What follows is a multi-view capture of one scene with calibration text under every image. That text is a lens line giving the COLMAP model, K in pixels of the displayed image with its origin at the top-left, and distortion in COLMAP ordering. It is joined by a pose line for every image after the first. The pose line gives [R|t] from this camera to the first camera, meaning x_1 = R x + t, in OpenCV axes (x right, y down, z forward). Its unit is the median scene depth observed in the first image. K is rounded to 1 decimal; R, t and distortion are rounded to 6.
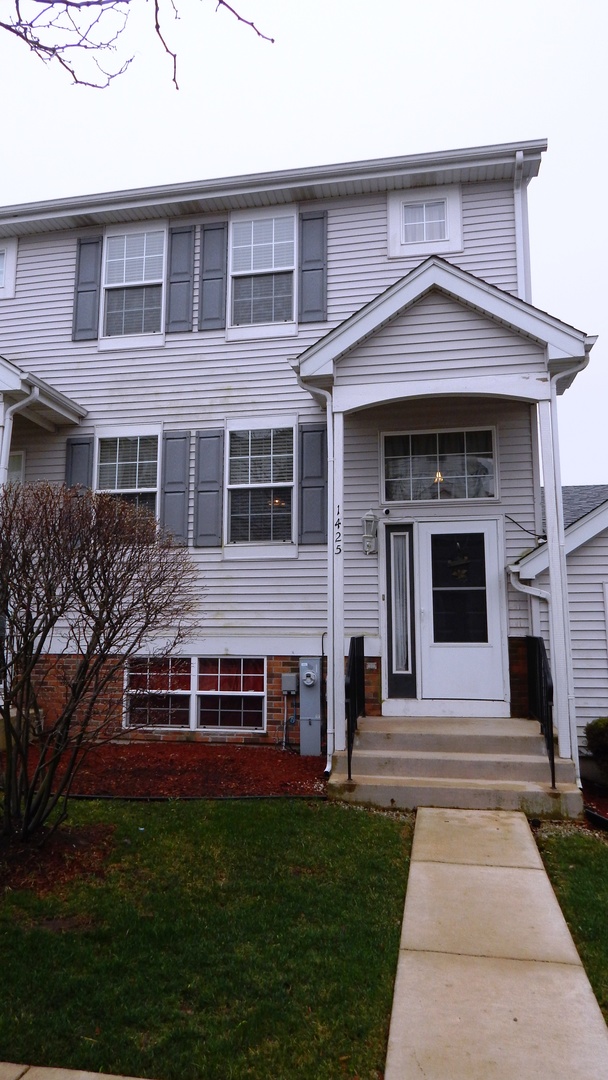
lens RADIAL K [[707.9, 0, 303.8], [0, 707.9, 540.5], [0, 0, 1]] dist [0.009602, -0.014142]
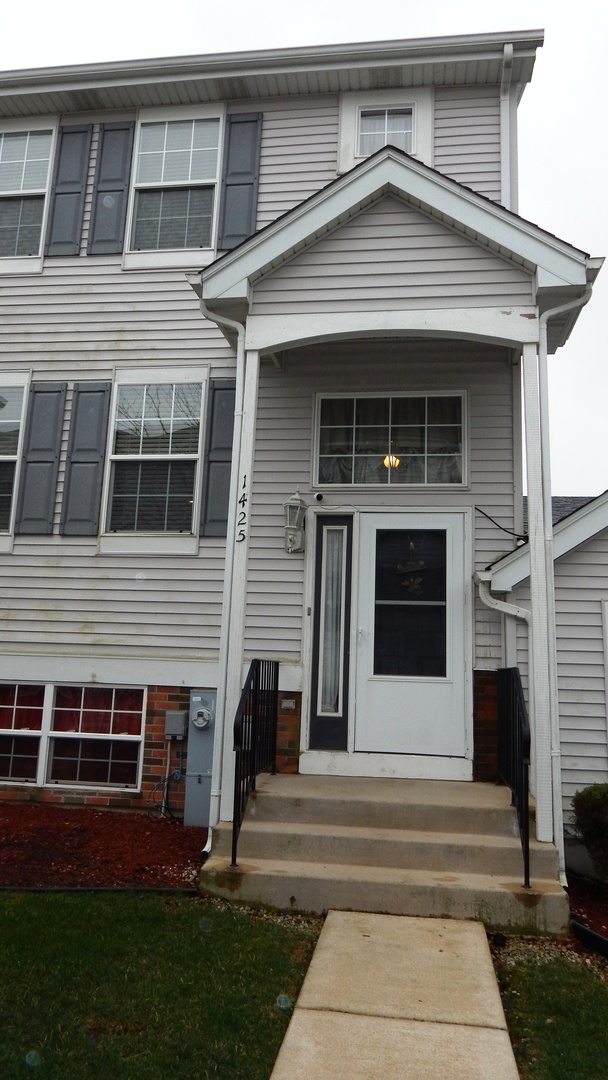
lens RADIAL K [[791.7, 0, 303.8], [0, 791.7, 539.3], [0, 0, 1]] dist [0.007641, -0.015376]
pose [[0.997813, 0.044937, 0.048473, 0.064021], [-0.042595, 0.997924, -0.048315, 0.045762], [-0.050544, 0.046145, 0.997655, 0.174310]]
